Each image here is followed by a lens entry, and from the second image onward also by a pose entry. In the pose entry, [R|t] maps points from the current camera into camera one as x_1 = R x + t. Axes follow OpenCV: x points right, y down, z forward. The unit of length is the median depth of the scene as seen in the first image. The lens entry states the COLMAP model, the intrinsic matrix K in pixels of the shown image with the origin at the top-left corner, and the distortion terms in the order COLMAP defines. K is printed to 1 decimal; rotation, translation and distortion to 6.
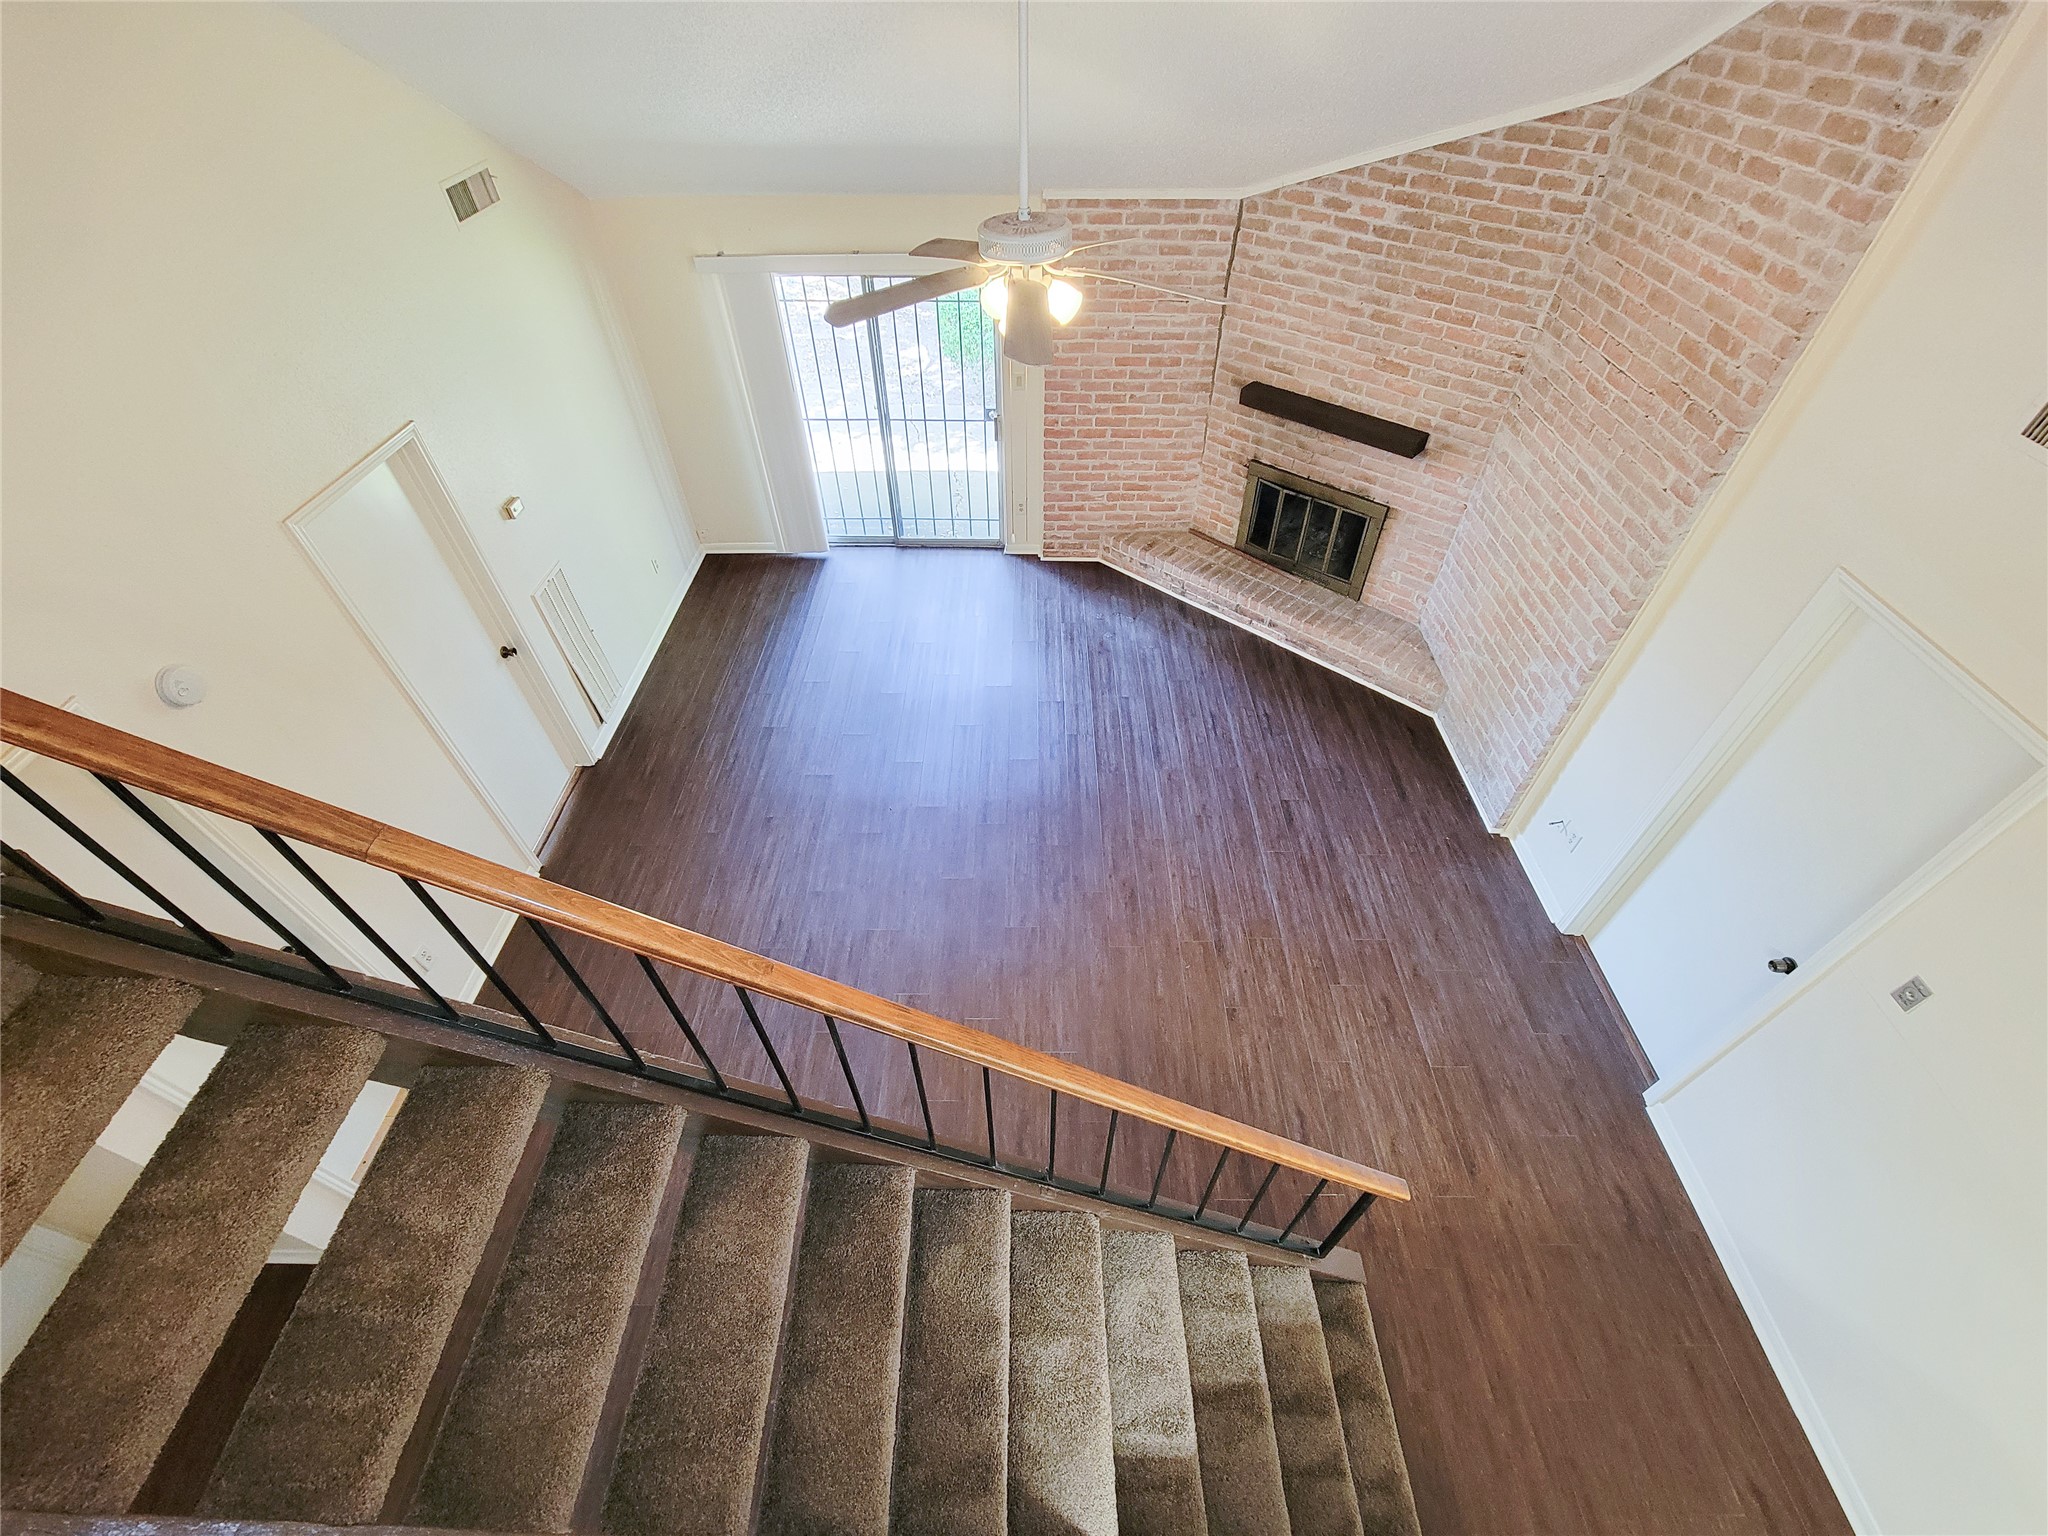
lens RADIAL K [[831.5, 0, 1024.0], [0, 831.5, 768.0], [0, 0, 1]] dist [0.001127, -0.000778]
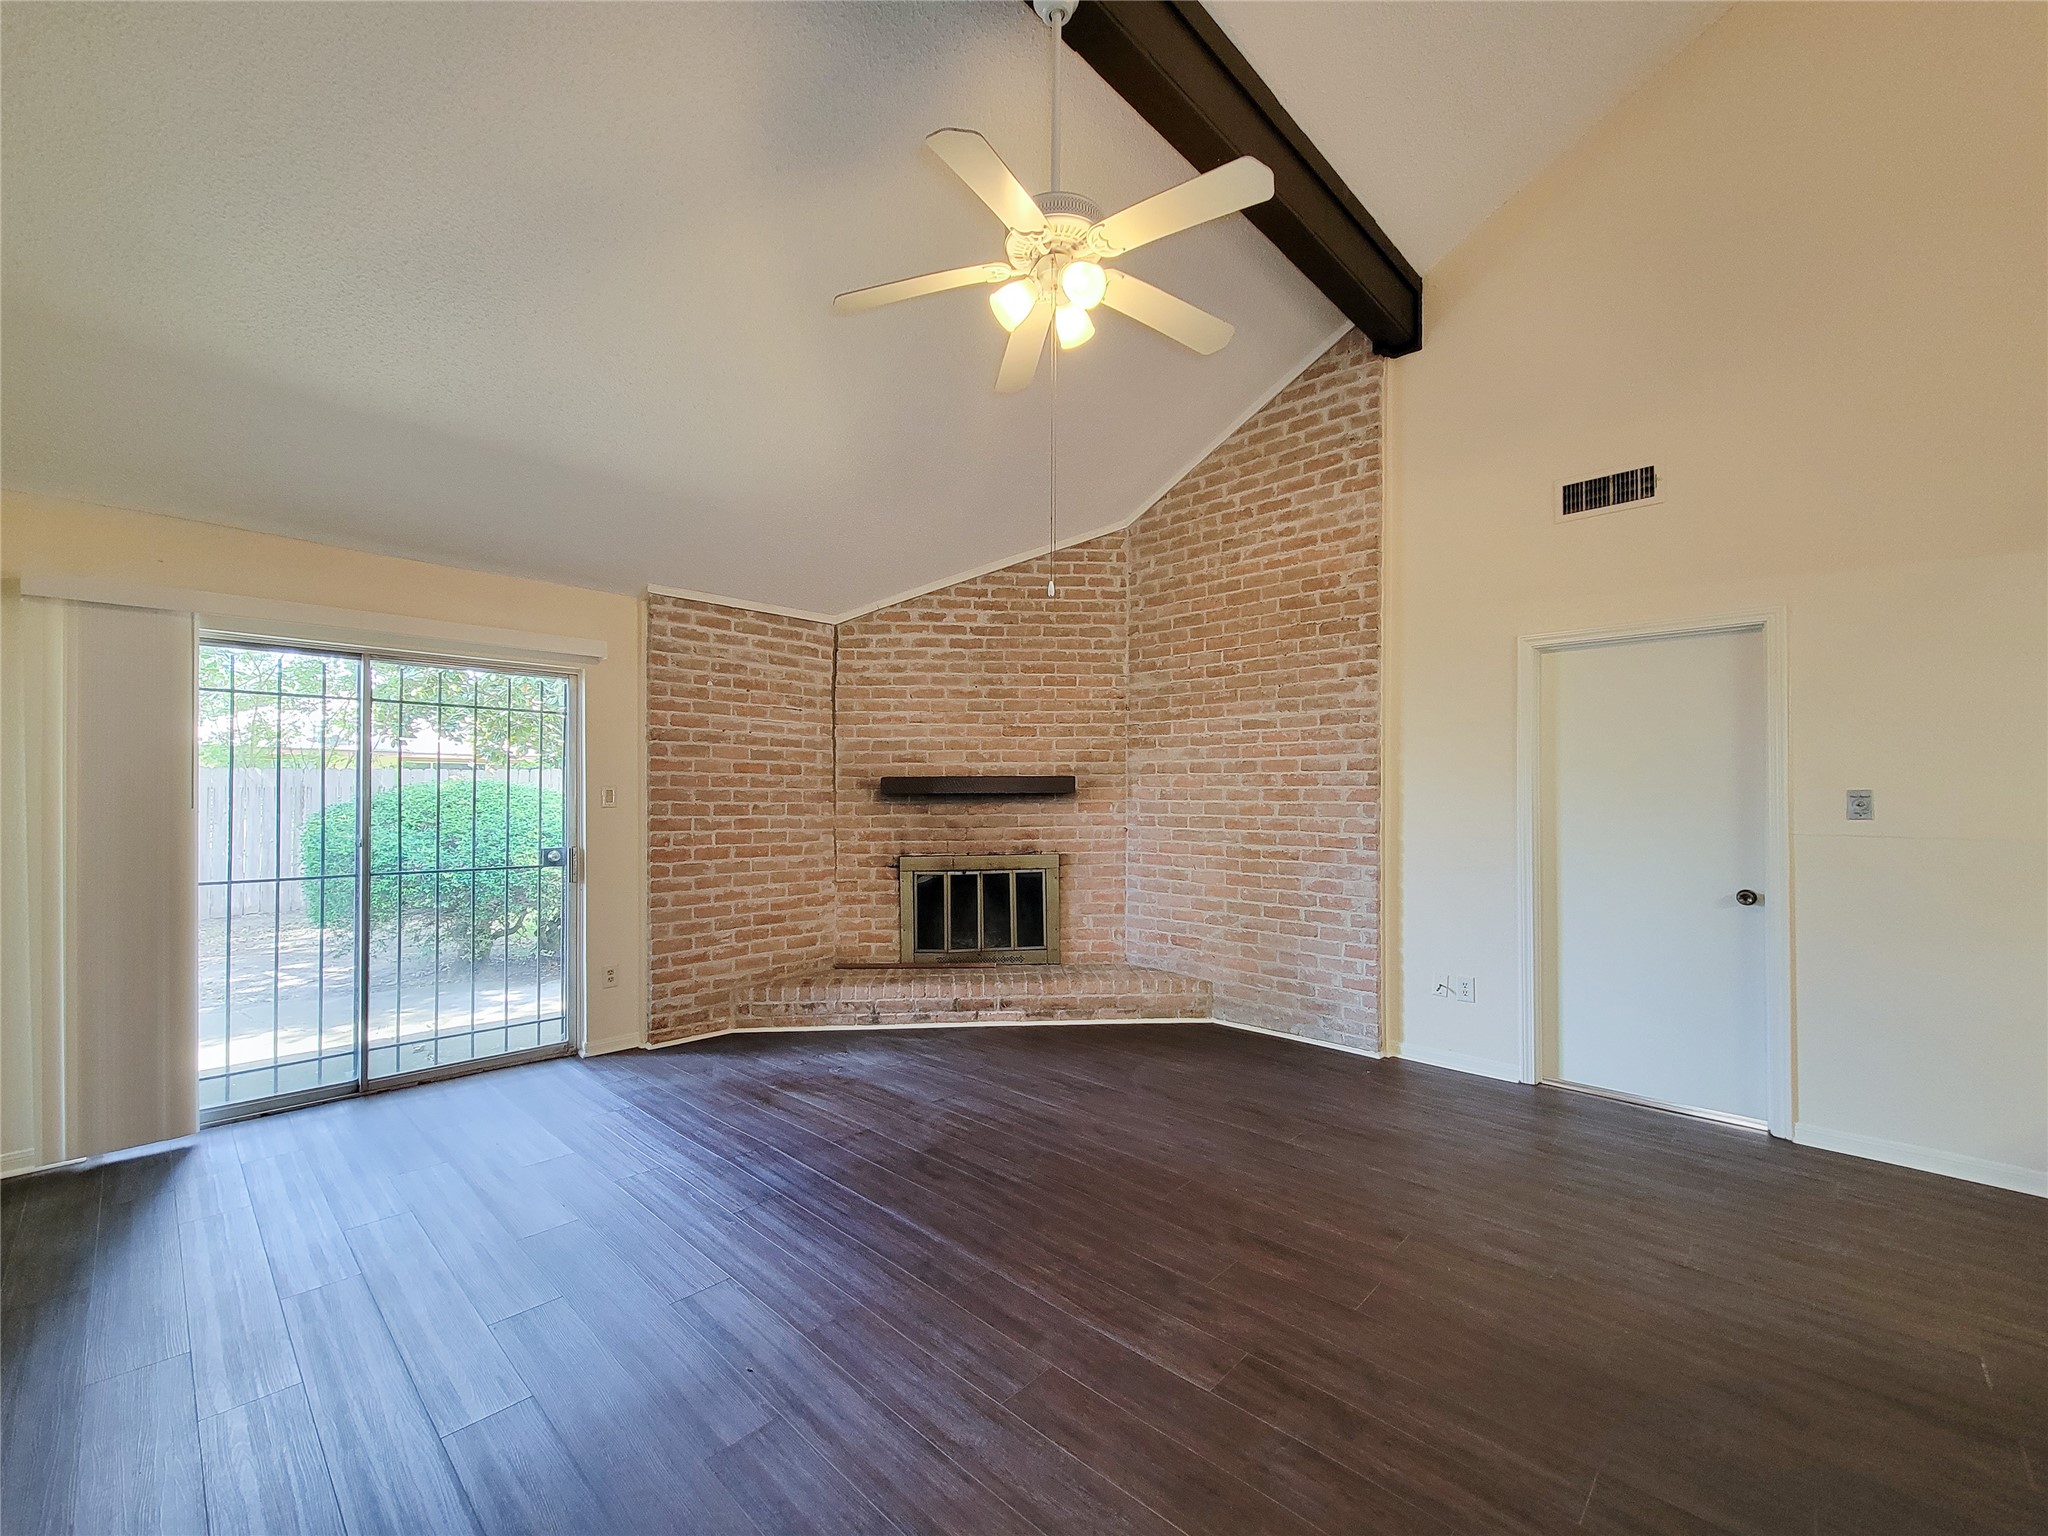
lens RADIAL K [[843.4, 0, 1015.5], [0, 843.4, 787.0], [0, 0, 1]] dist [0.001036, -0.000070]
pose [[0.695434, 0.009833, 0.718523, -0.342267], [0.509393, 0.698519, -0.502583, 0.119127], [-0.506844, 0.715524, 0.480765, 0.494132]]
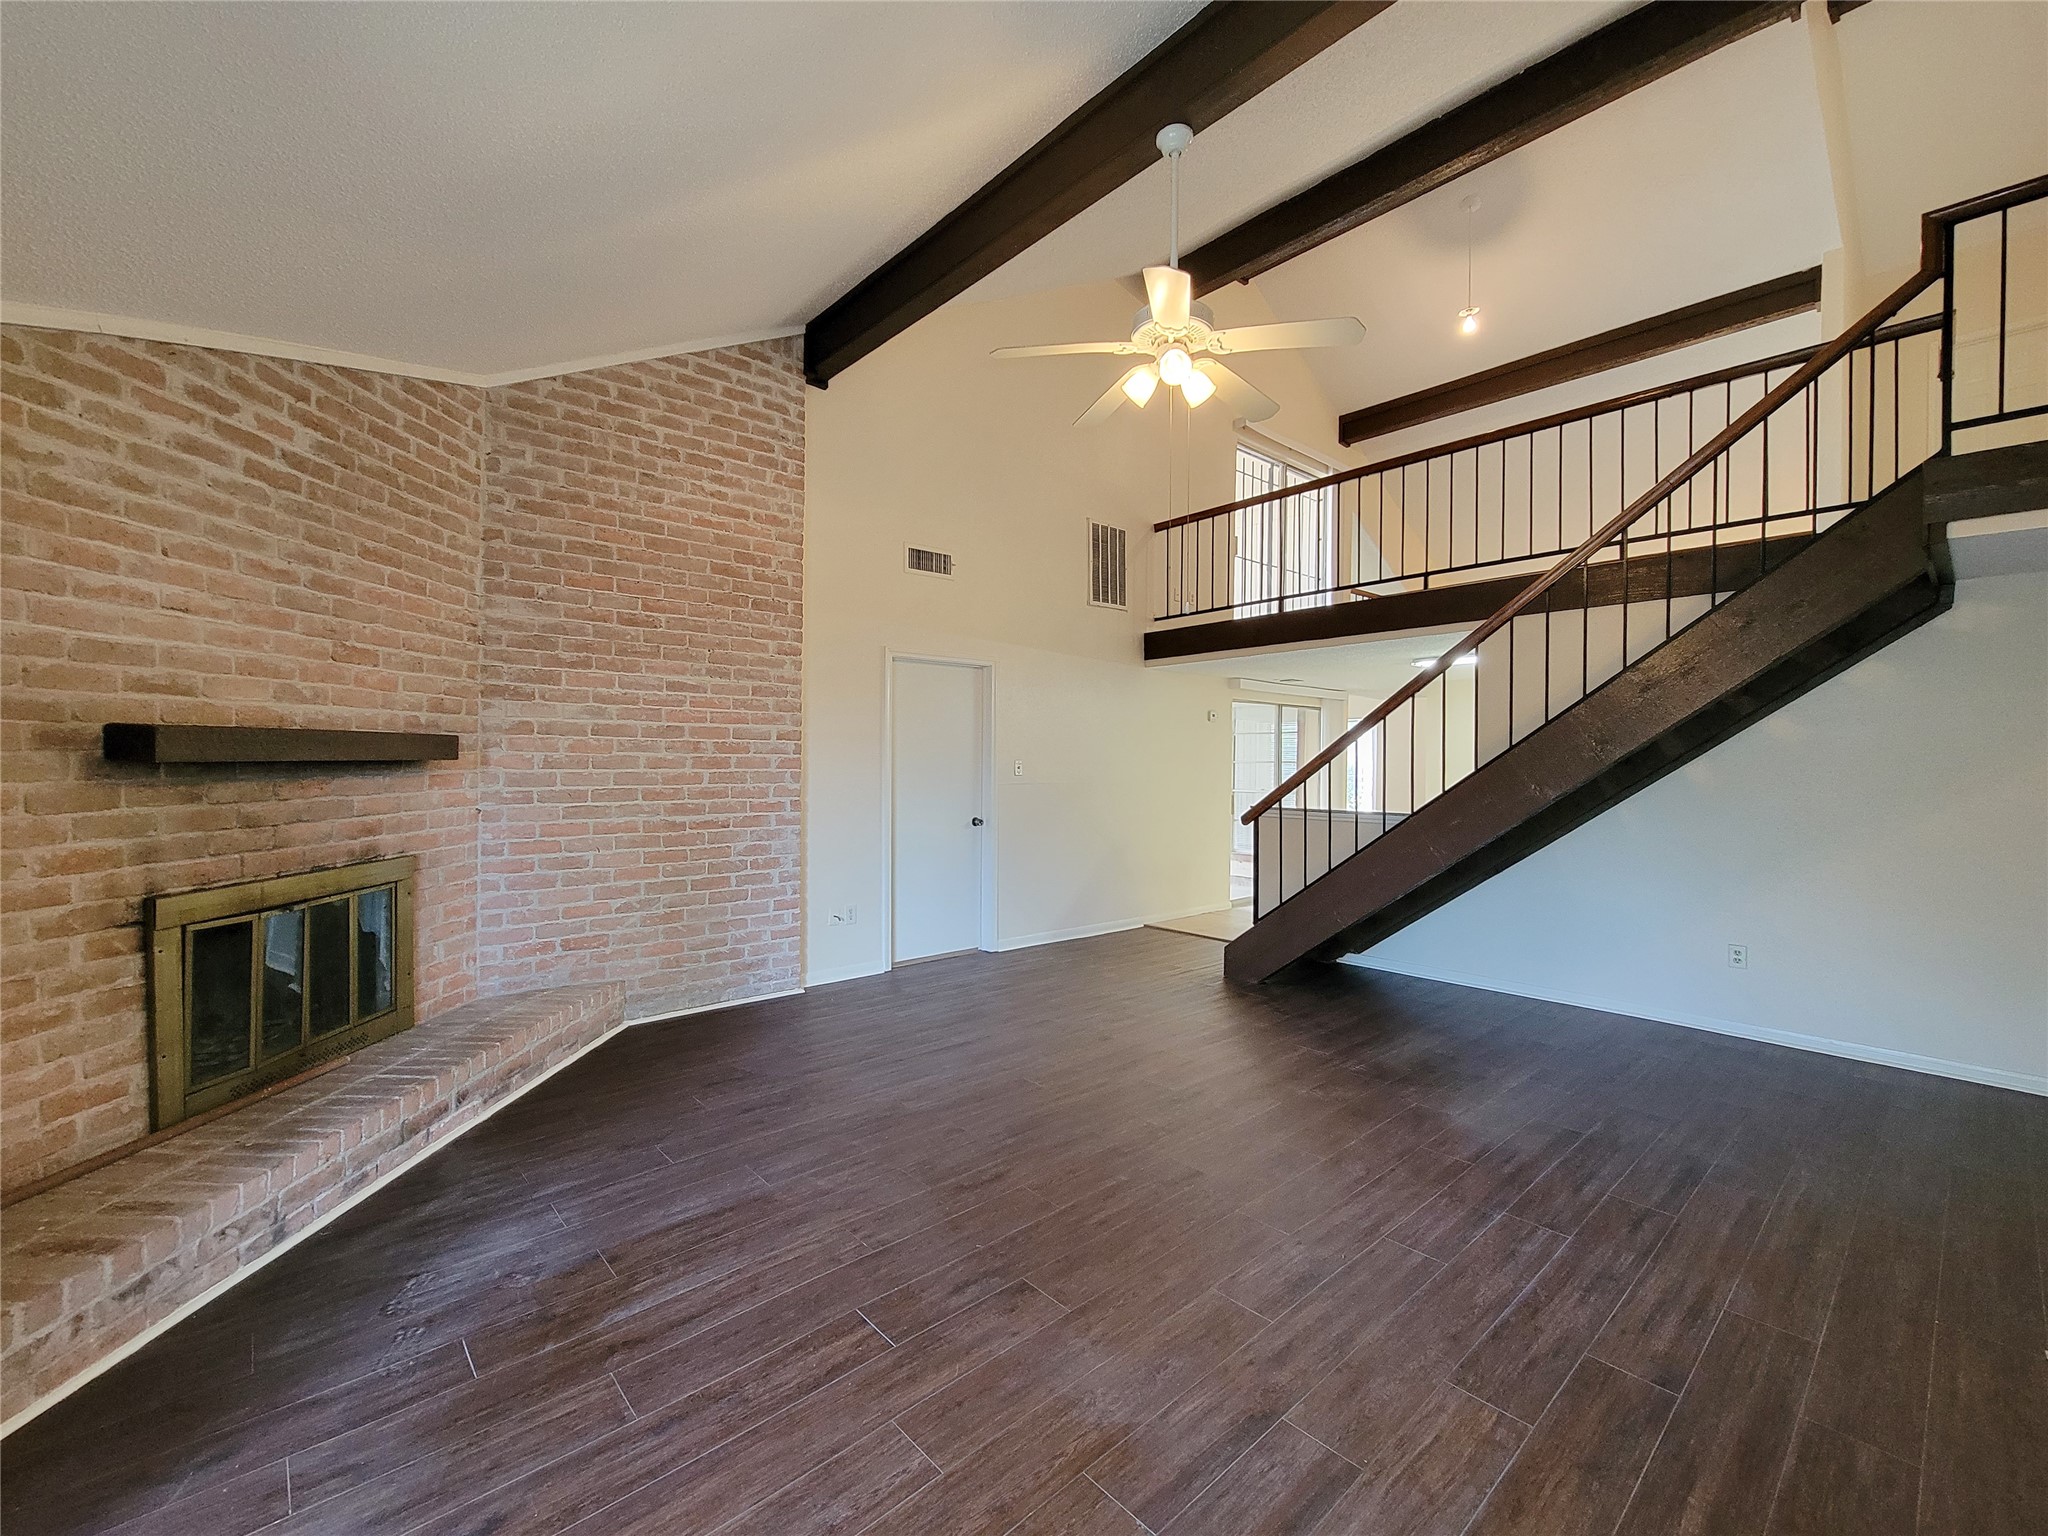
lens RADIAL K [[850.9, 0, 1011.3], [0, 850.9, 766.1], [0, 0, 1]] dist [0.002629, -0.003481]
pose [[-0.657846, -0.004929, 0.753136, -0.372644], [0.534617, 0.701293, 0.471564, -0.437745], [-0.530493, 0.712856, -0.458708, 1.038859]]
